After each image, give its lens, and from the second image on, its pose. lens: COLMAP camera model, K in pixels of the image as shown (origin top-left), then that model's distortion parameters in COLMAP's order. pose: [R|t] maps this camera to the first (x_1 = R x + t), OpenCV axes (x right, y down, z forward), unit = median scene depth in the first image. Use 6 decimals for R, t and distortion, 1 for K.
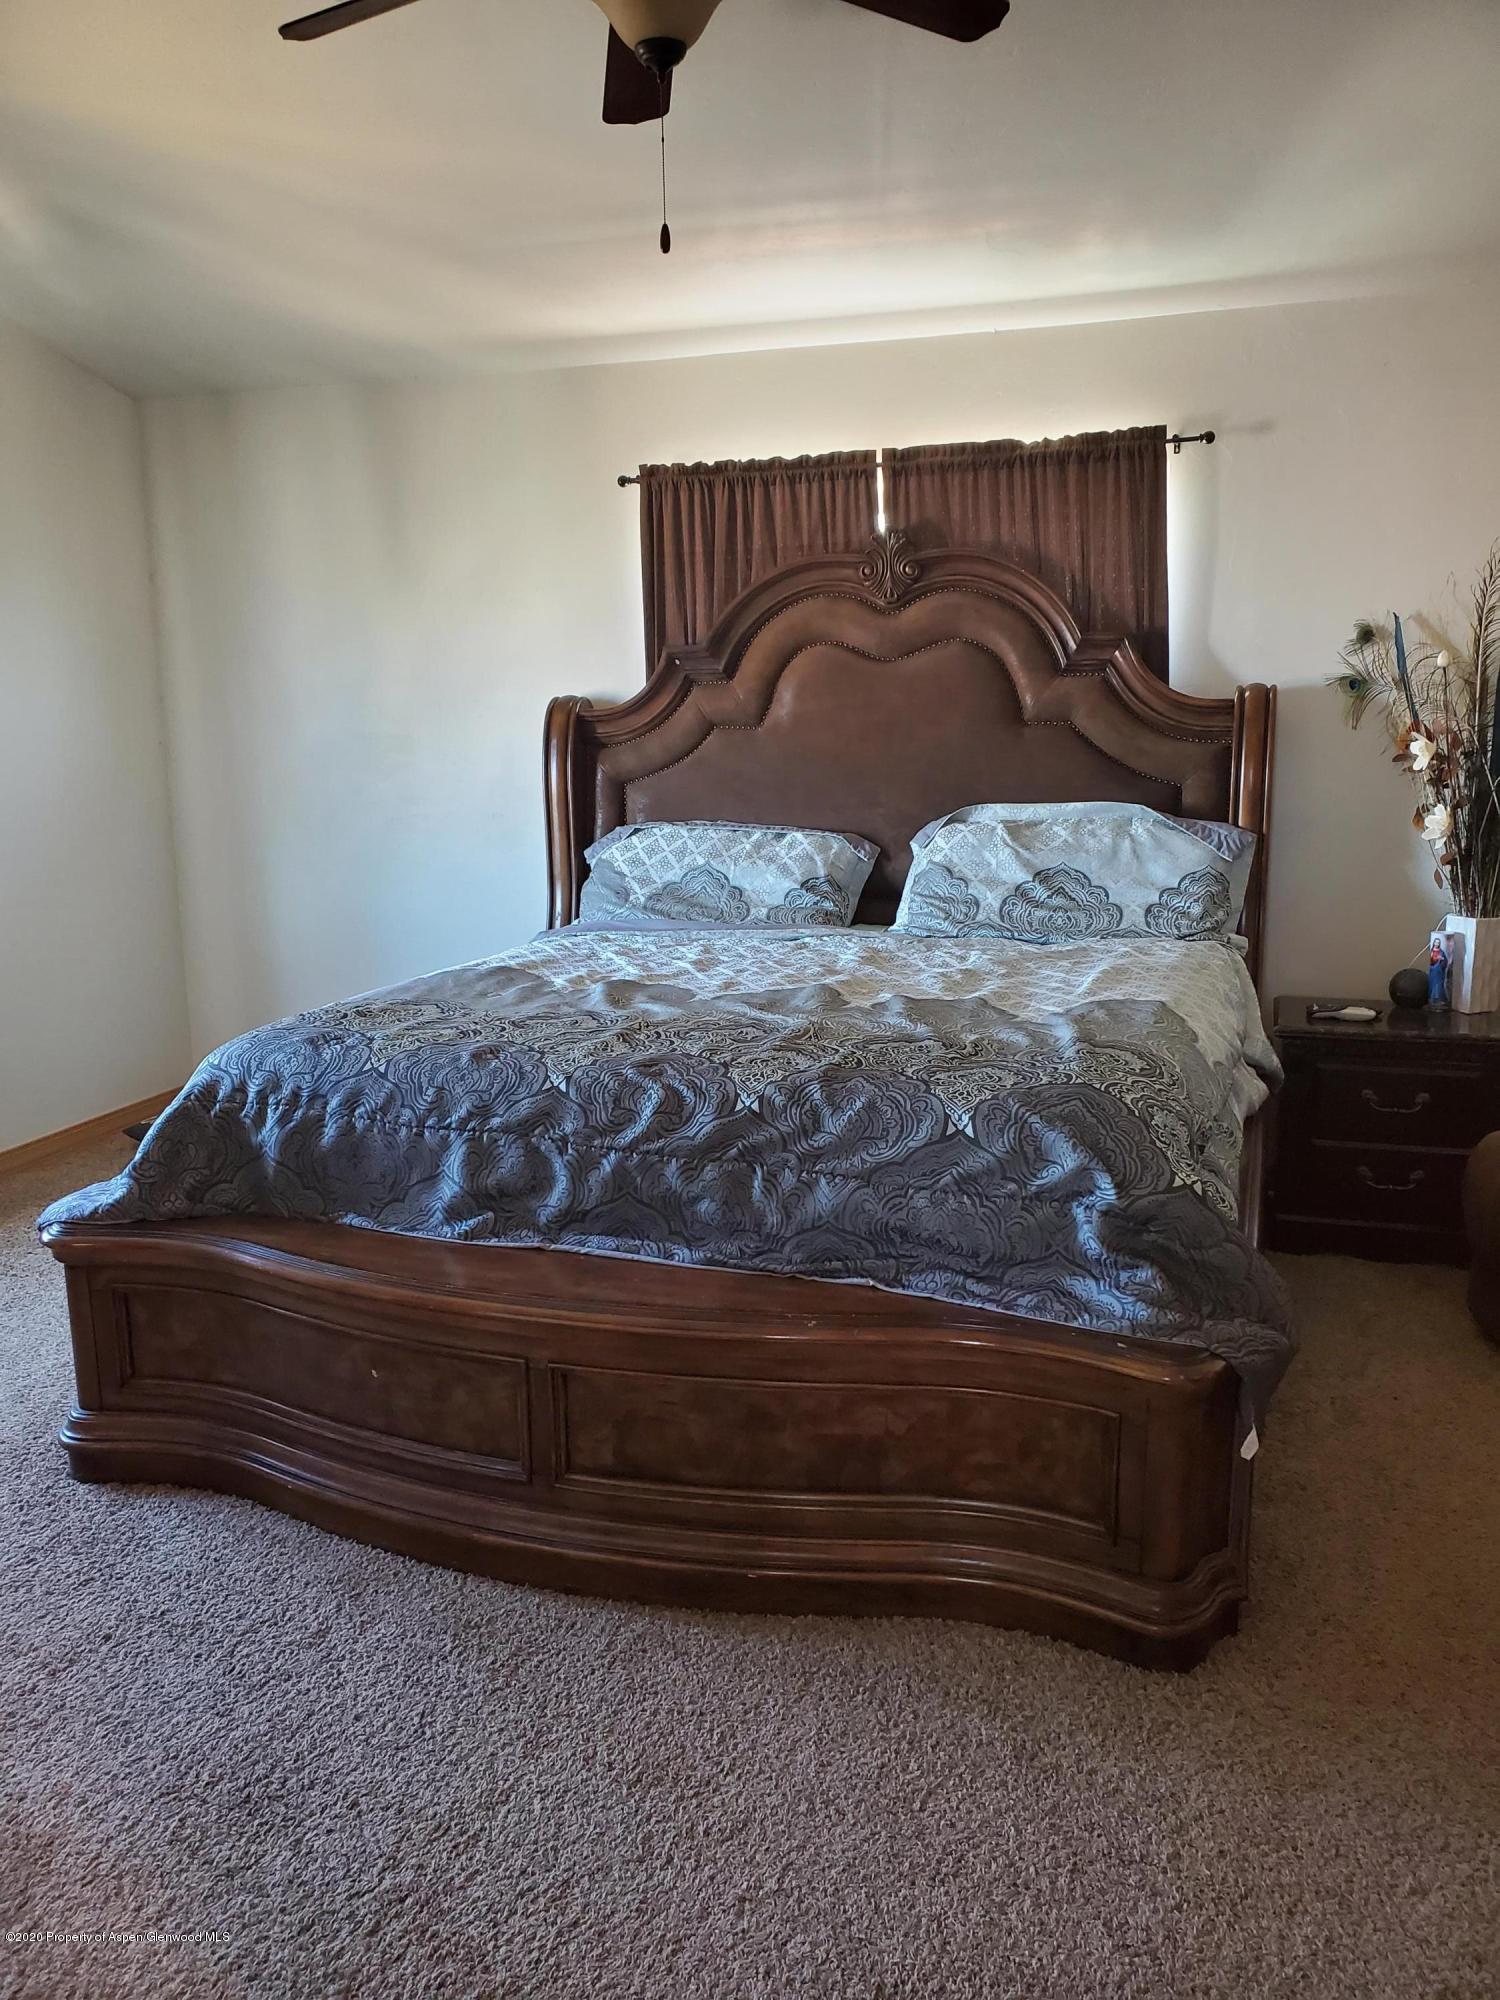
lens RADIAL K [[1571.9, 0, 750.0], [0, 1571.9, 1000.0], [0, 0, 1]] dist [0.143369, -0.286966]
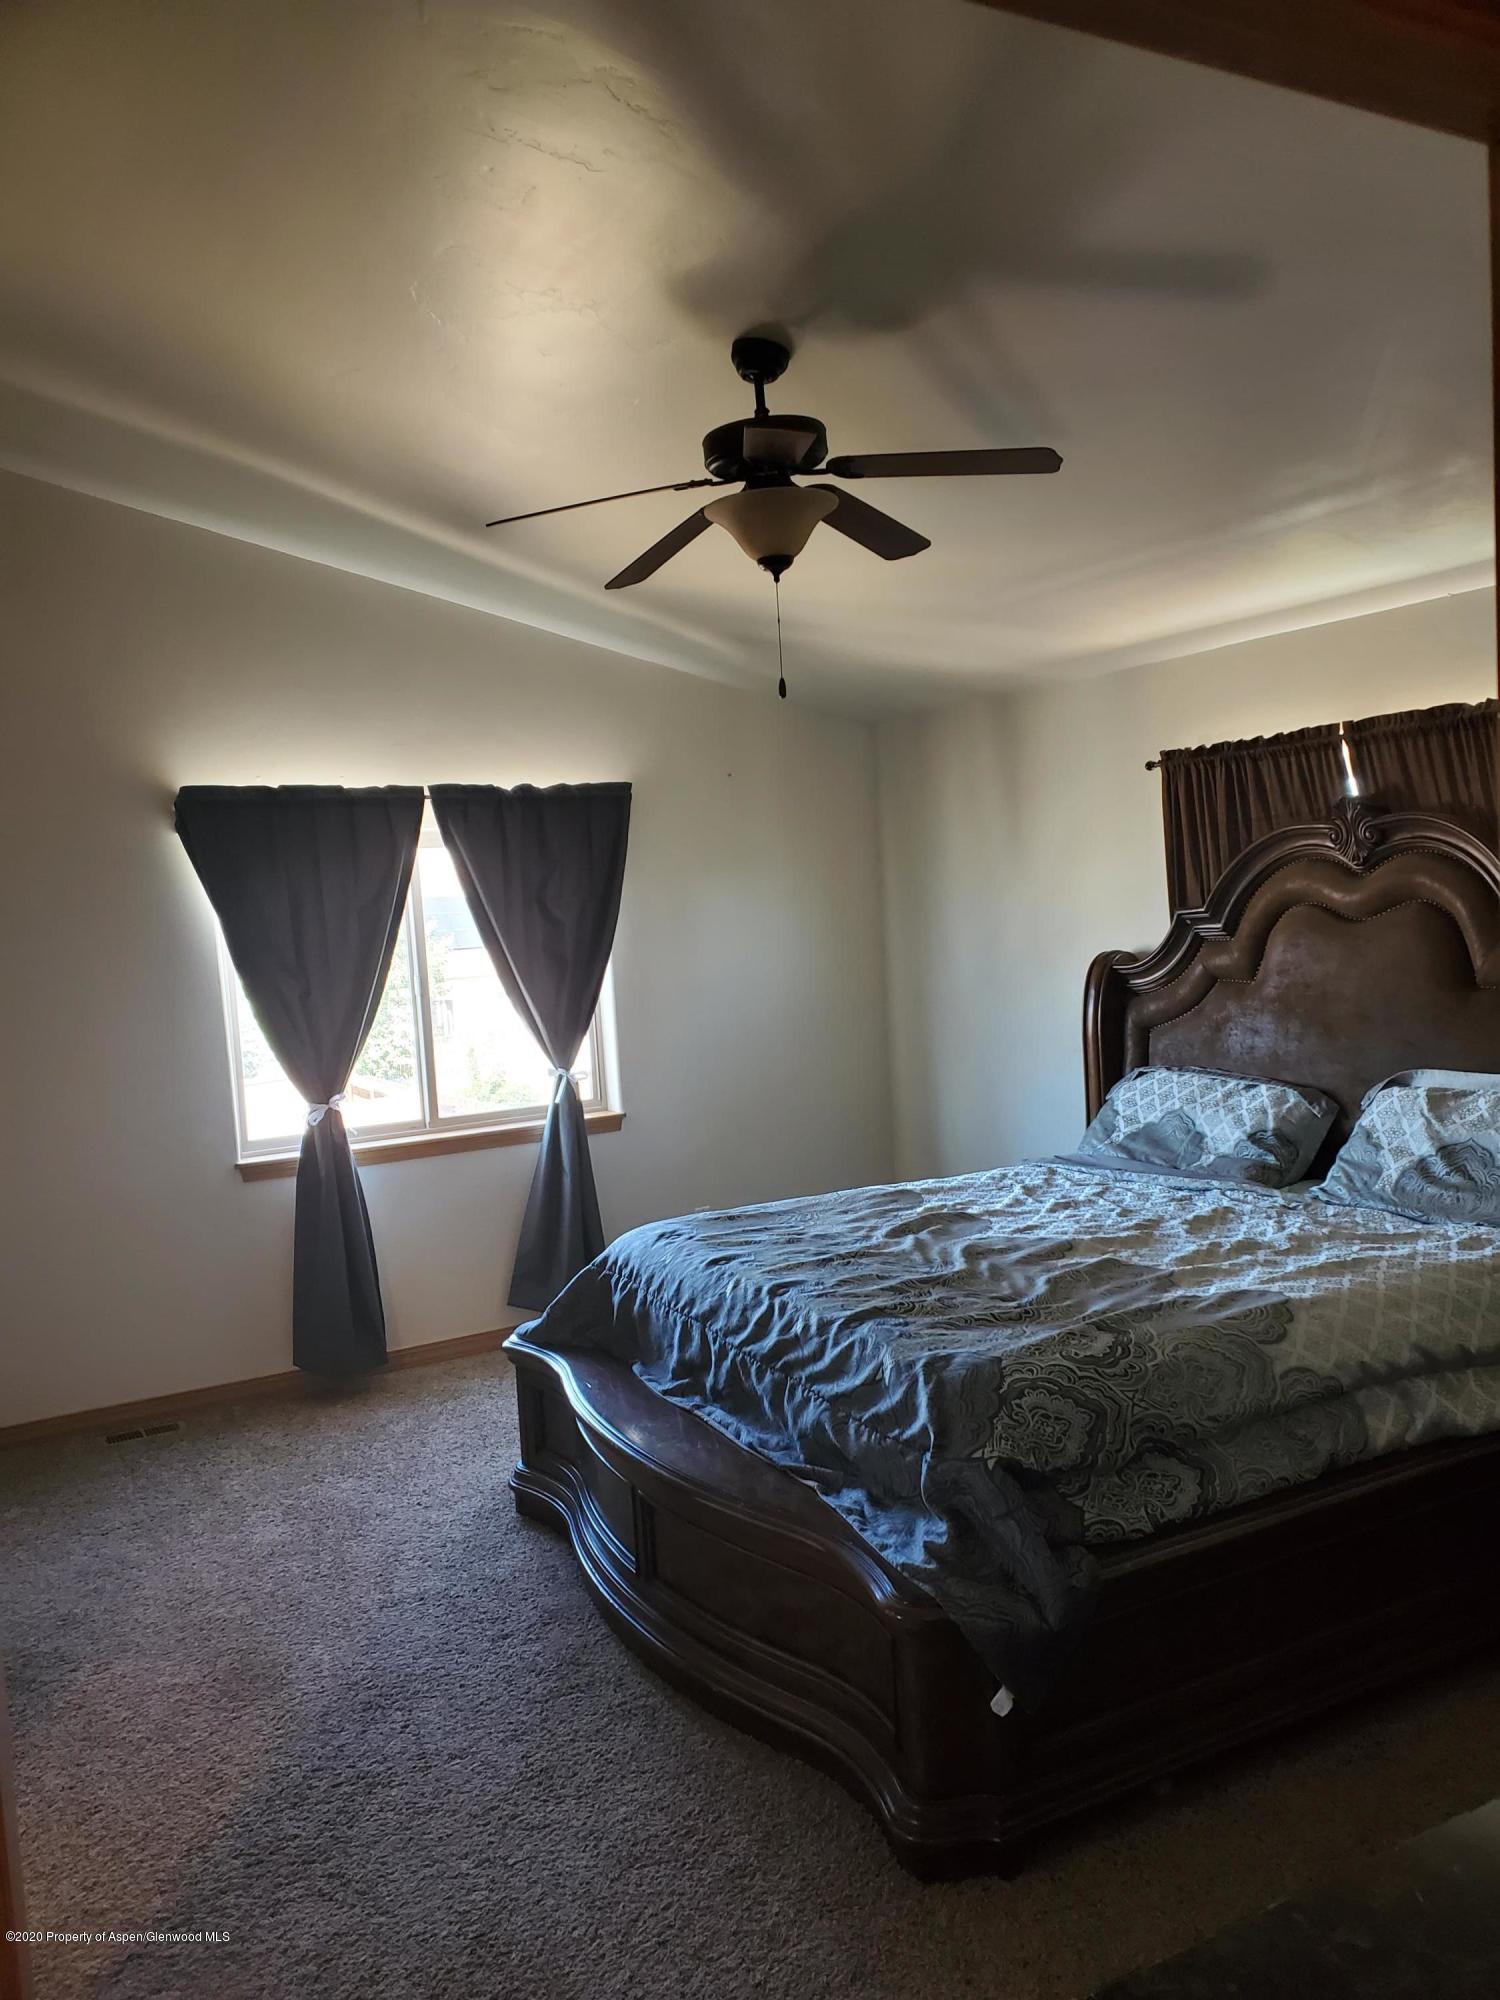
lens RADIAL K [[1571.9, 0, 750.0], [0, 1571.9, 1000.0], [0, 0, 1]] dist [0.143369, -0.286966]
pose [[0.727143, 0.018344, -0.686241, 0.509453], [-0.083861, 0.994530, -0.062274, -0.069680], [0.681344, 0.102831, 0.724704, 0.008999]]
